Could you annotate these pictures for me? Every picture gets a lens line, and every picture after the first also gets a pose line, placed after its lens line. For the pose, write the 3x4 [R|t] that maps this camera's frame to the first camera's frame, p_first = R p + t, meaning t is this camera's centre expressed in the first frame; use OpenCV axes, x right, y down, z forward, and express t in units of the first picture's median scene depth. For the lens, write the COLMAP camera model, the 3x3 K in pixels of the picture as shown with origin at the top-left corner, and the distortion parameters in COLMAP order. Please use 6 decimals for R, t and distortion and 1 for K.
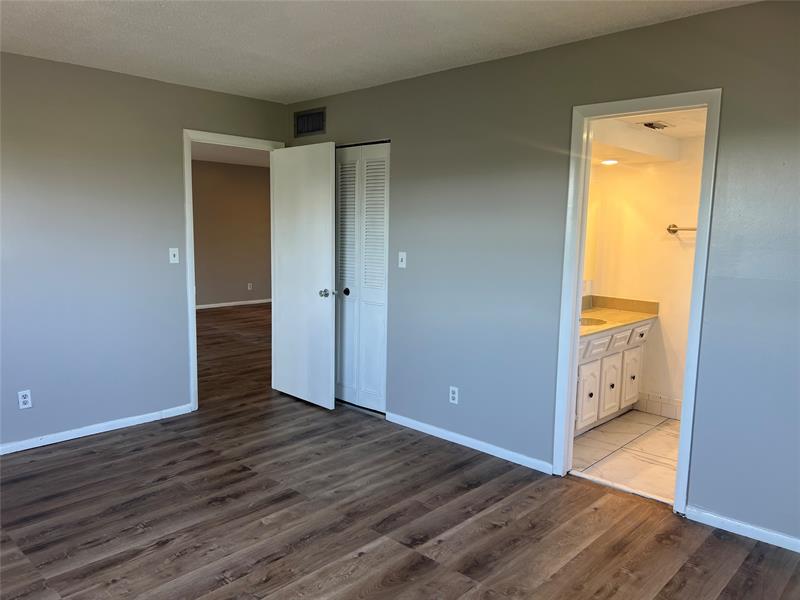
lens RADIAL K [[604.9, 0, 402.9], [0, 604.9, 305.4], [0, 0, 1]] dist [0.061930, -0.066863]
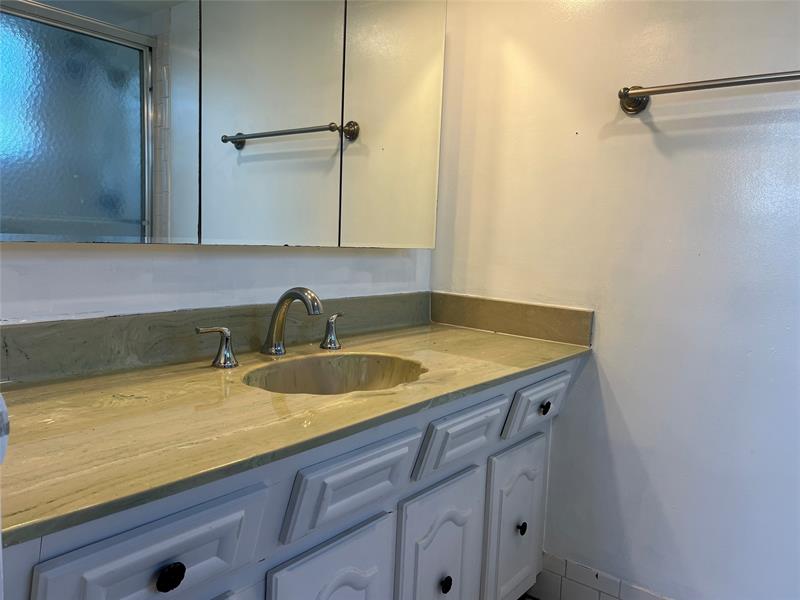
lens RADIAL K [[604.9, 0, 396.8], [0, 604.9, 302.8], [0, 0, 1]] dist [0.061930, -0.066863]
pose [[0.997121, 0.013799, 0.074564, 0.282970], [-0.012338, 0.999723, -0.020022, -0.001911], [-0.074820, 0.019044, 0.997015, 0.666196]]
